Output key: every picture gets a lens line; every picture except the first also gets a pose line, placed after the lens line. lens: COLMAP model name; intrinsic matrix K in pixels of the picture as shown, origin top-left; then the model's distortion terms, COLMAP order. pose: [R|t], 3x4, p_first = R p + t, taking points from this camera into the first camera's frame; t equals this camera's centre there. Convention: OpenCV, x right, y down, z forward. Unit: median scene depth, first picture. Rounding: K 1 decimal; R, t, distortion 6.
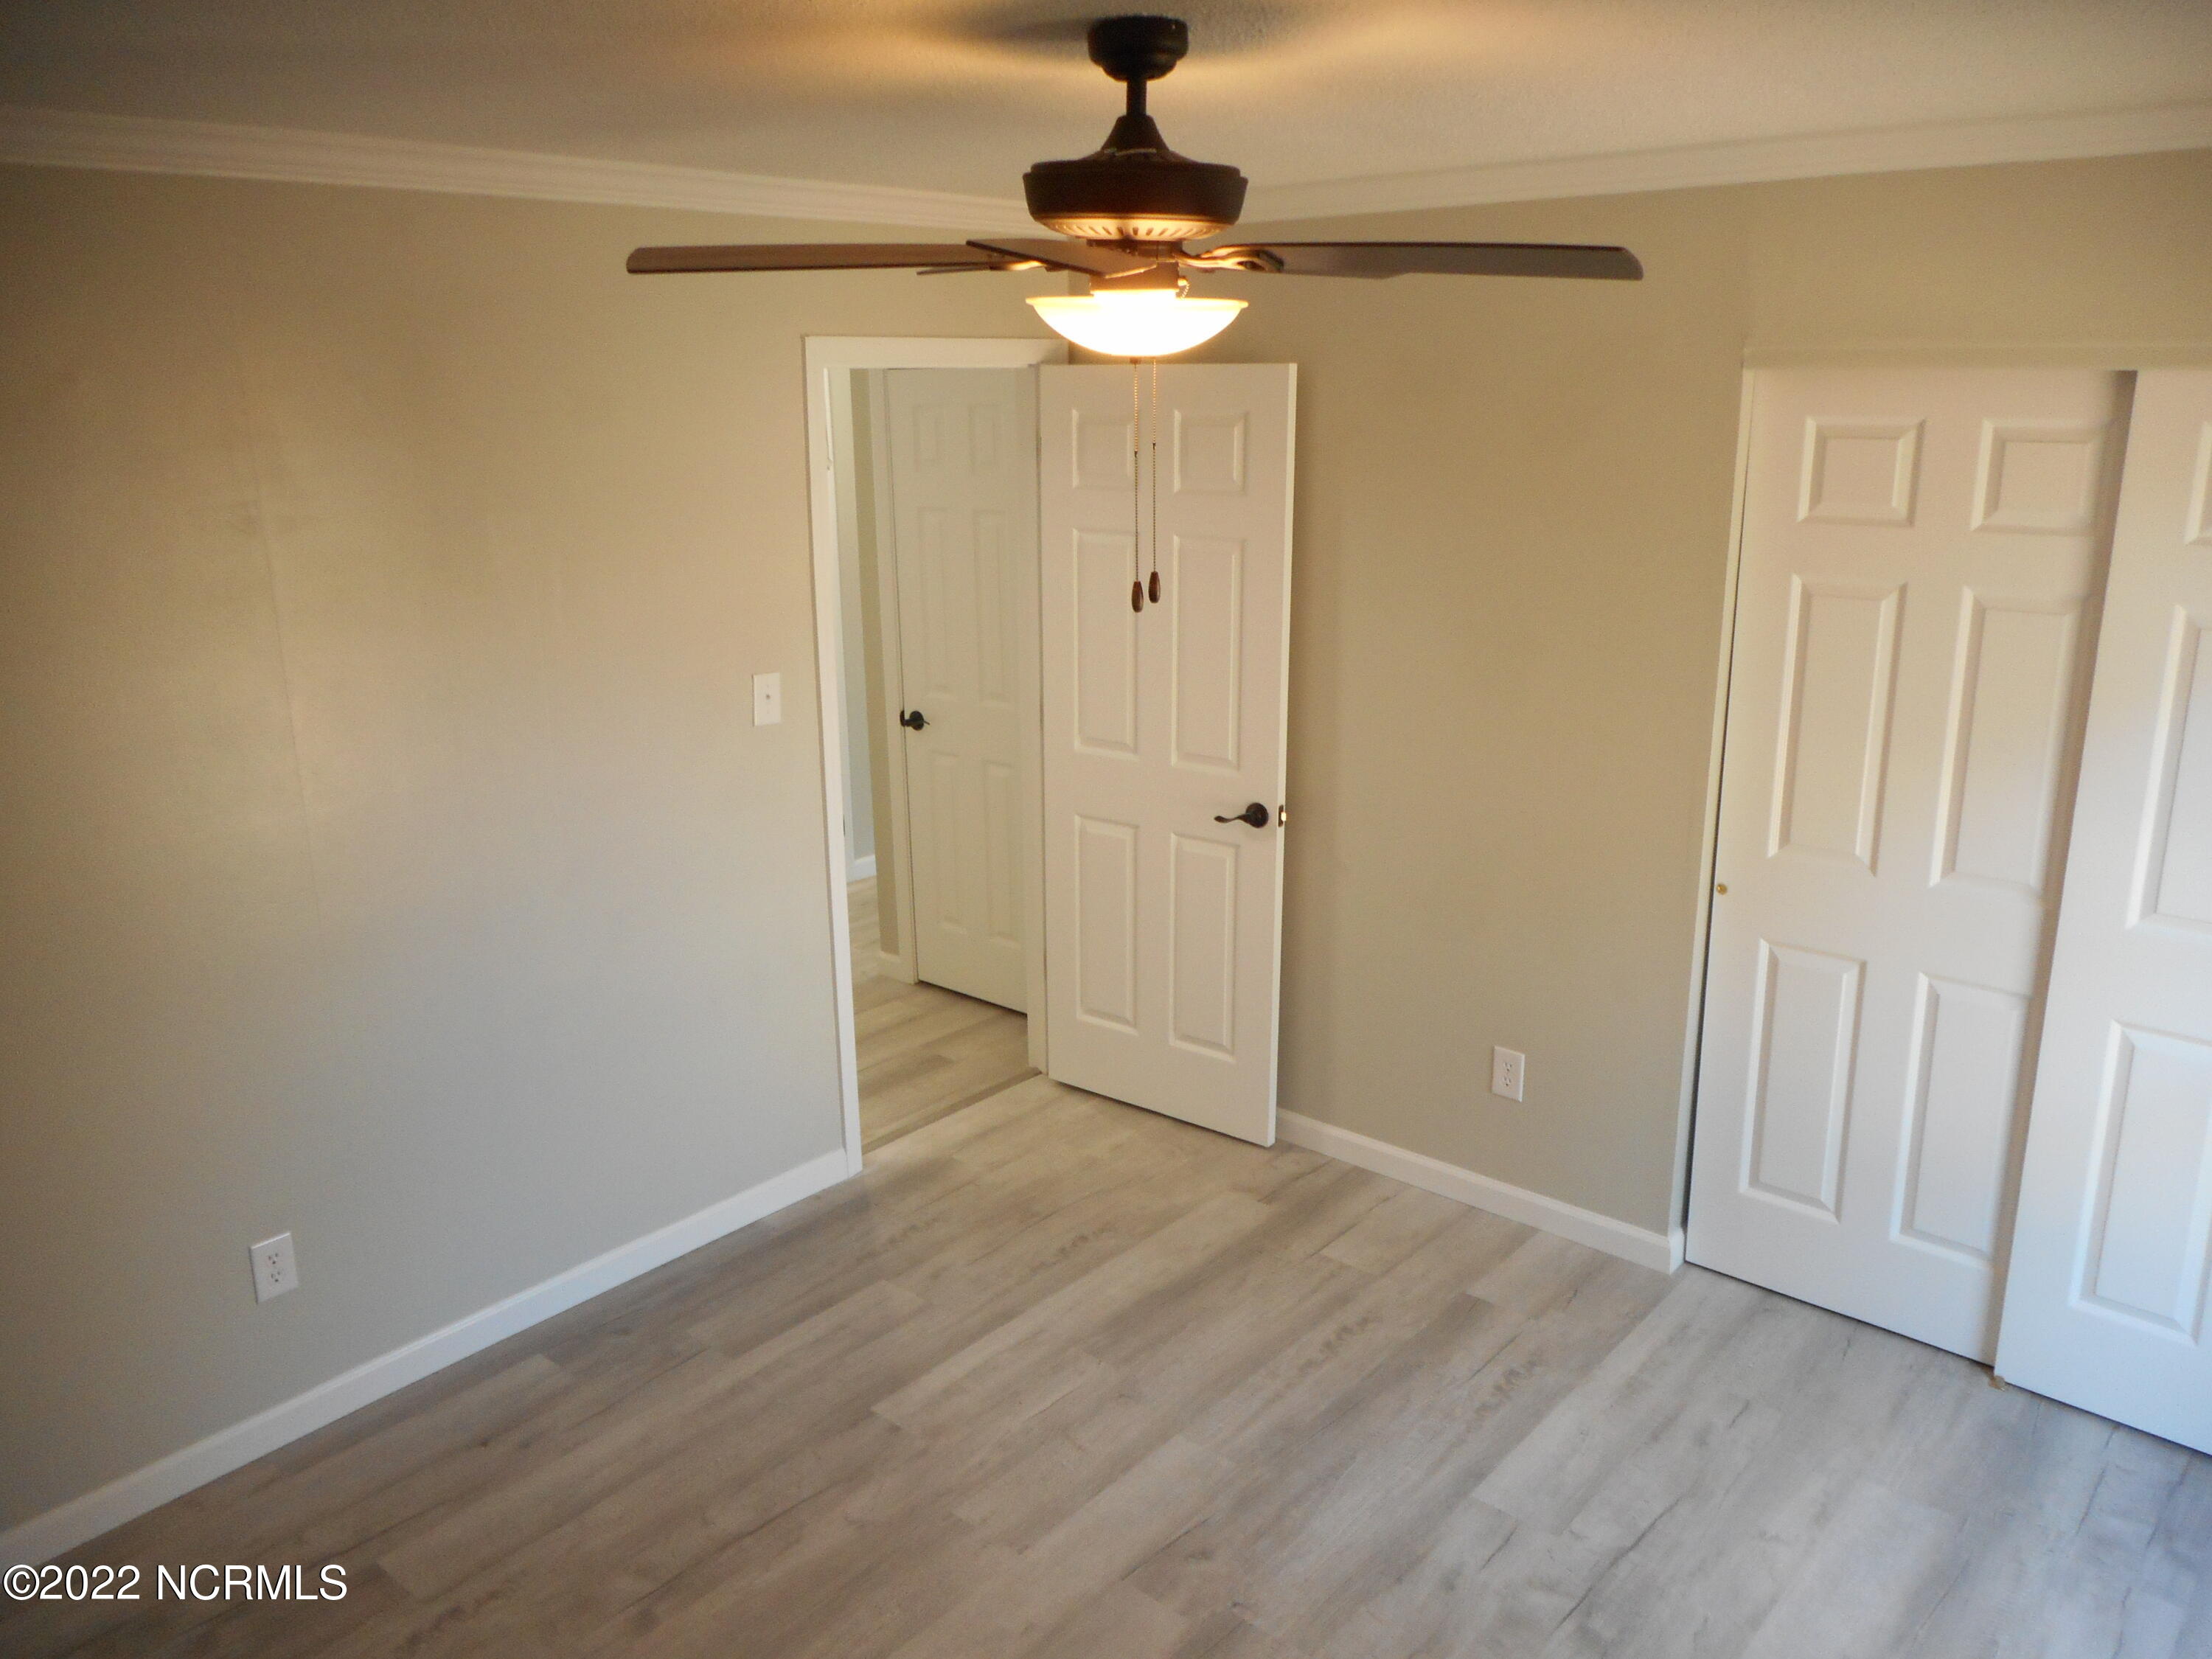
lens RADIAL K [[1662.8, 0, 1112.9], [0, 1662.8, 792.0], [0, 0, 1]] dist [0.002519, -0.001517]
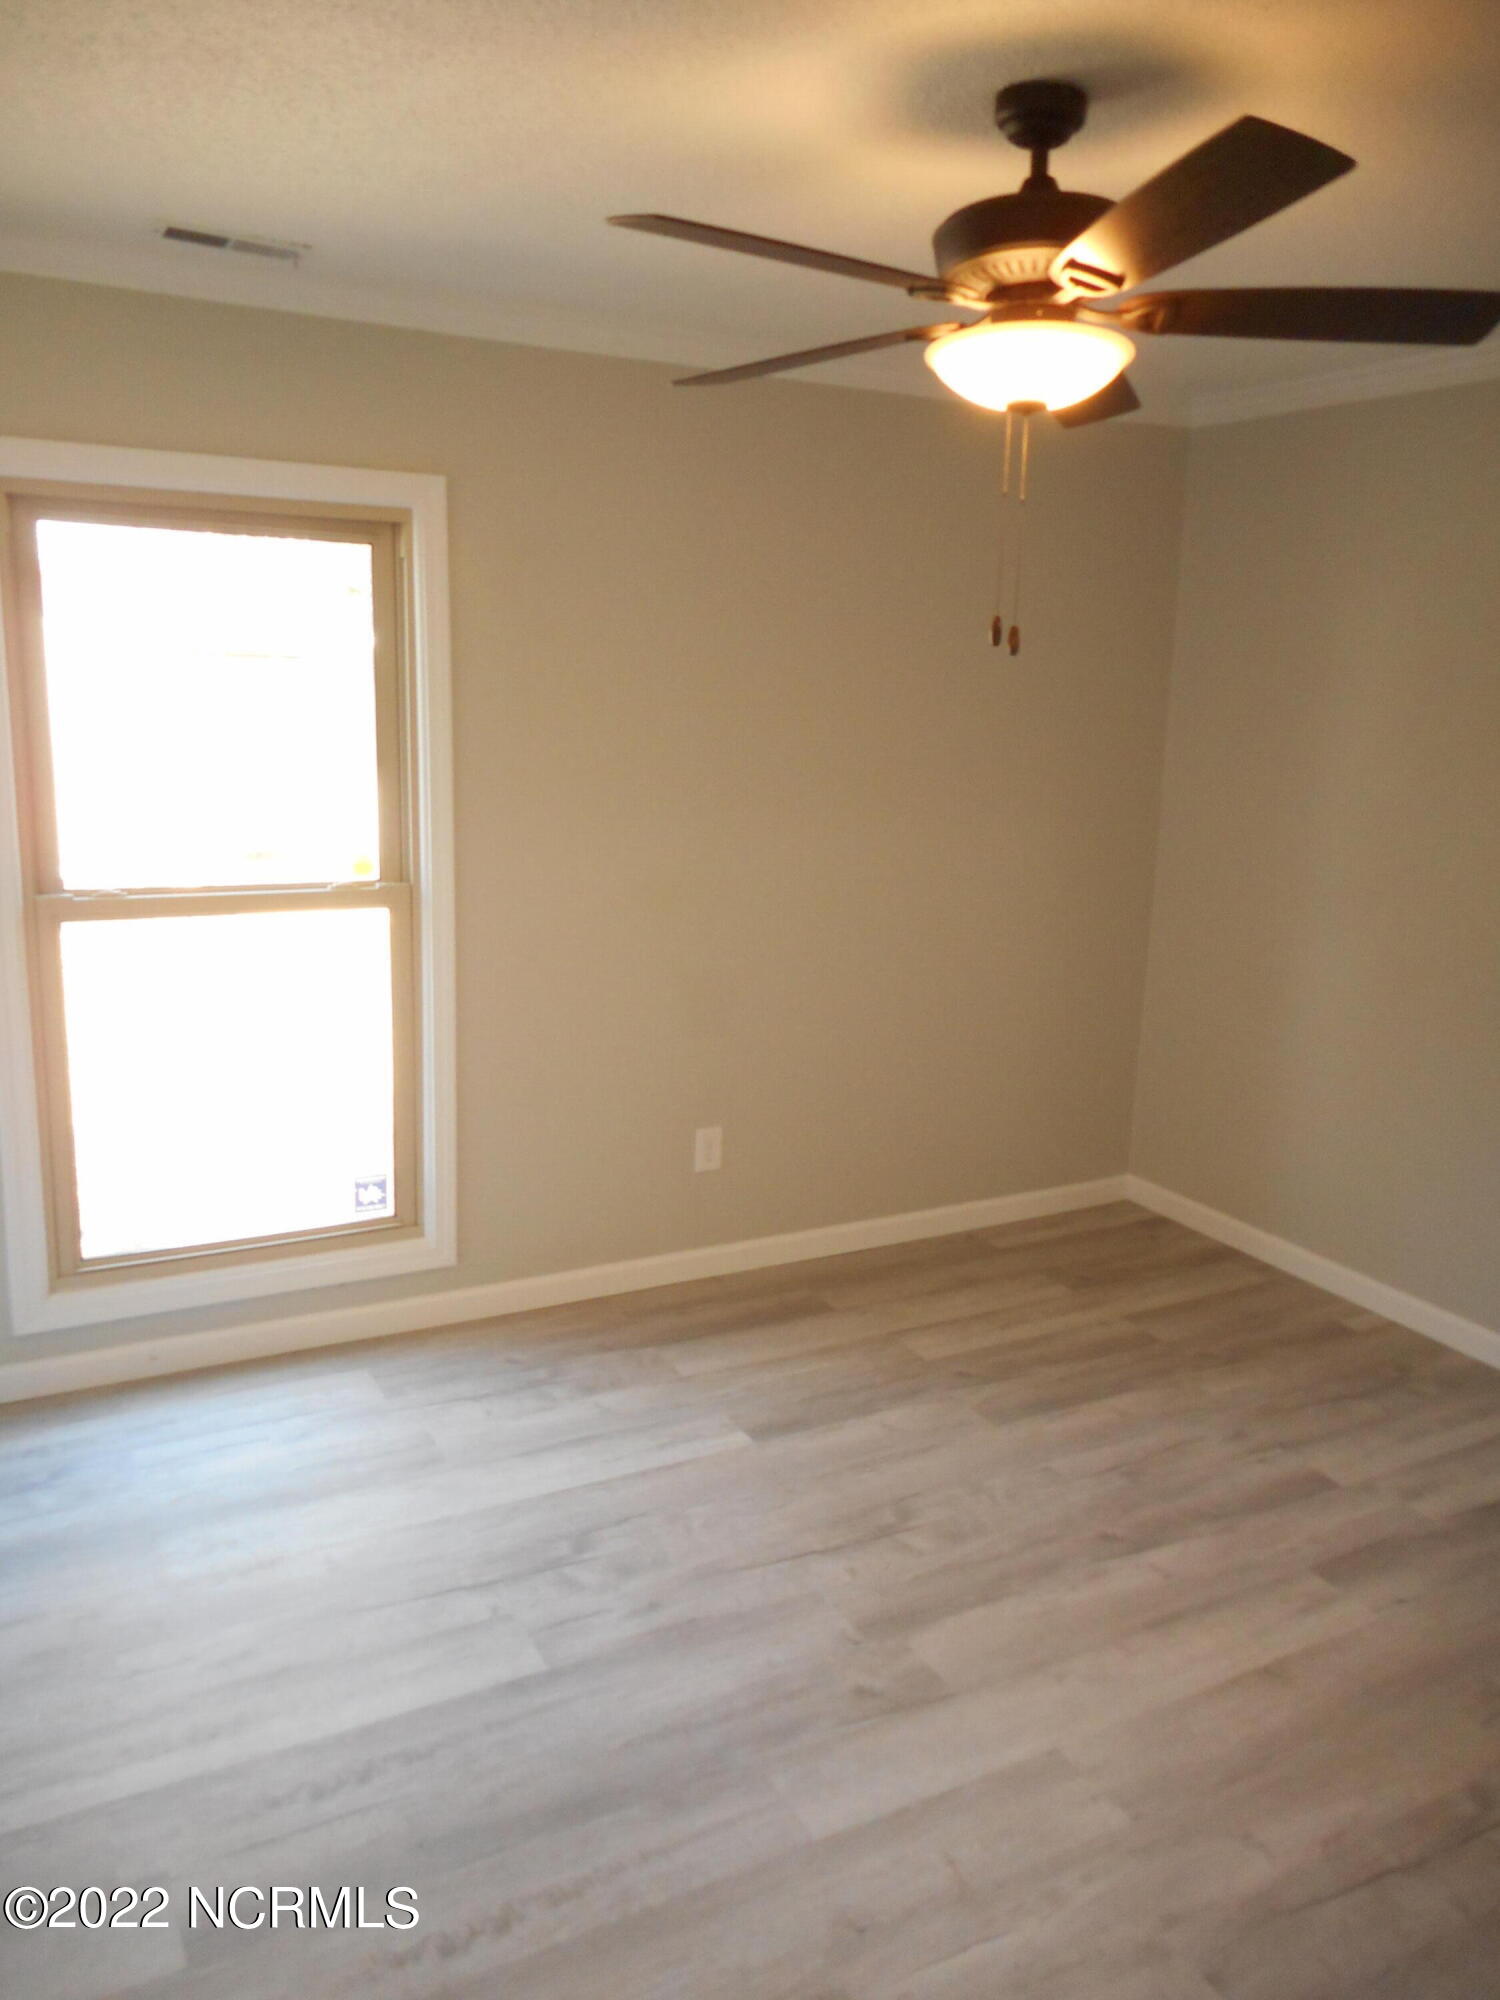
lens RADIAL K [[1503.4, 0, 750.8], [0, 1503.4, 976.2], [0, 0, 1]] dist [0.002519, -0.001517]
pose [[-0.931160, -0.097059, 0.351454, -0.141716], [0.060610, 0.909302, 0.411700, -0.255416], [-0.359537, 0.404660, -0.840823, 1.520905]]
